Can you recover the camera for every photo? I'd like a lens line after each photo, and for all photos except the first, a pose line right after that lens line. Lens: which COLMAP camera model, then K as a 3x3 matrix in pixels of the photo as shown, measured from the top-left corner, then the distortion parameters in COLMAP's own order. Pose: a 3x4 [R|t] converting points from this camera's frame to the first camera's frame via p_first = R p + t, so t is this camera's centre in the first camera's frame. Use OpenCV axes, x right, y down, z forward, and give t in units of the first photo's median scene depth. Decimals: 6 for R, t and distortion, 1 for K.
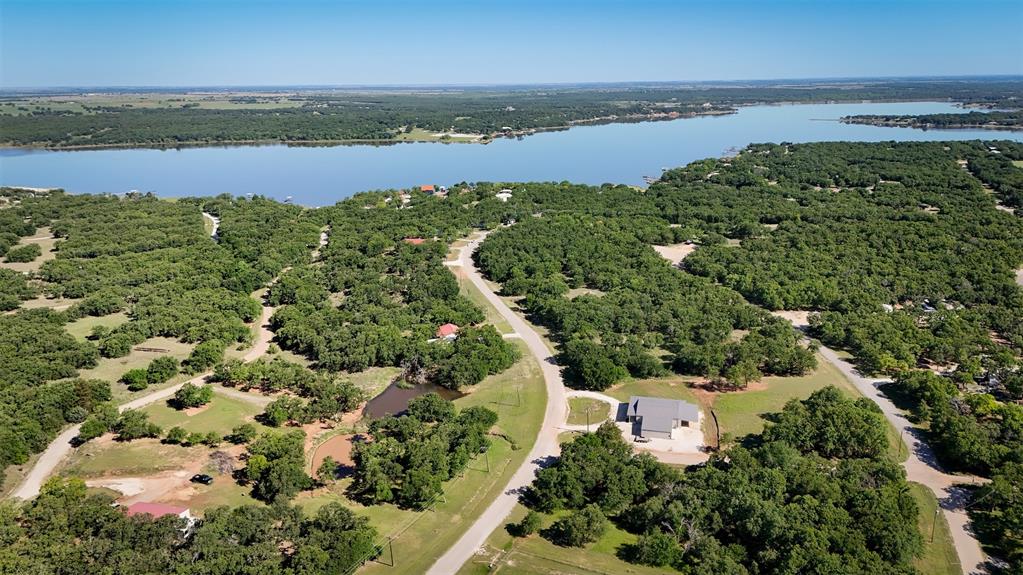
lens RADIAL K [[764.1, 0, 511.5], [0, 764.1, 287.5], [0, 0, 1]] dist [0.069369, -0.070759]
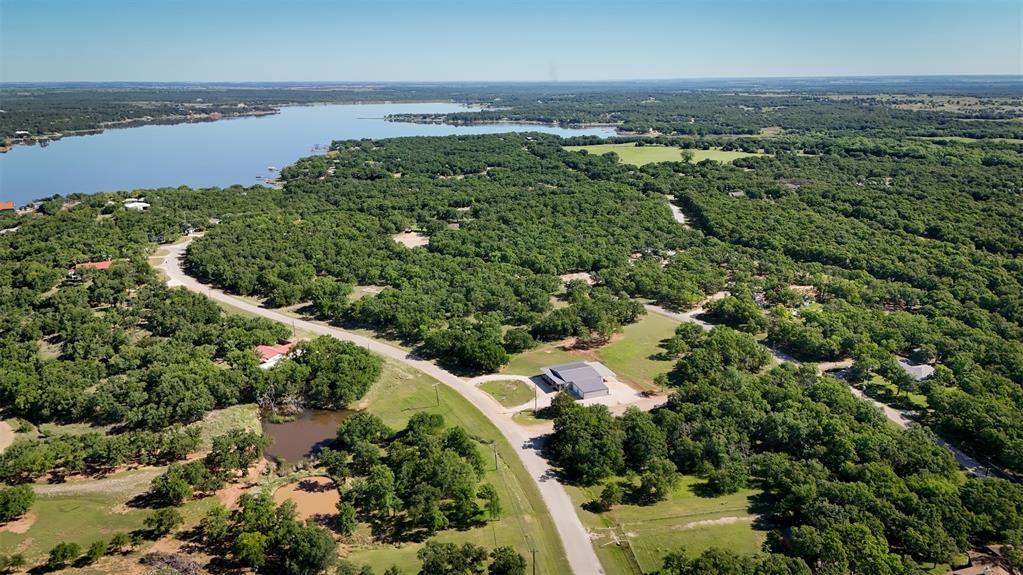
lens RADIAL K [[764.1, 0, 511.5], [0, 764.1, 287.5], [0, 0, 1]] dist [0.069369, -0.070759]
pose [[0.807000, -0.146736, 0.572031, -0.362046], [0.149678, 0.987832, 0.042235, -0.010485], [-0.571268, 0.051537, 0.819144, 0.149672]]
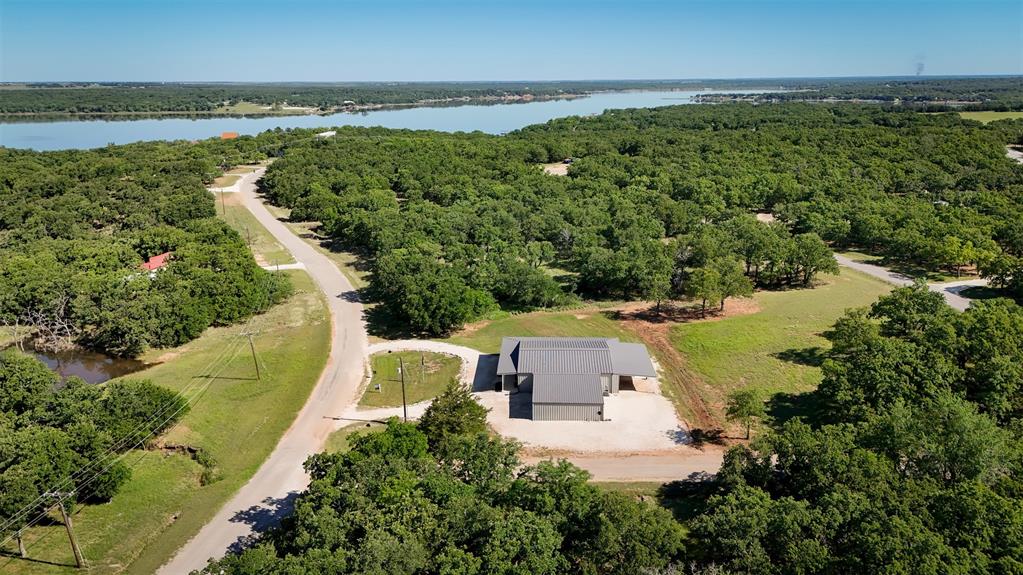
lens RADIAL K [[733.4, 0, 520.4], [0, 733.4, 289.0], [0, 0, 1]] dist [0.112943, -0.161449]
pose [[0.980658, -0.044934, 0.190504, 0.067441], [0.045899, 0.998946, -0.000654, 0.092740], [-0.190273, 0.009385, 0.981686, 0.458665]]
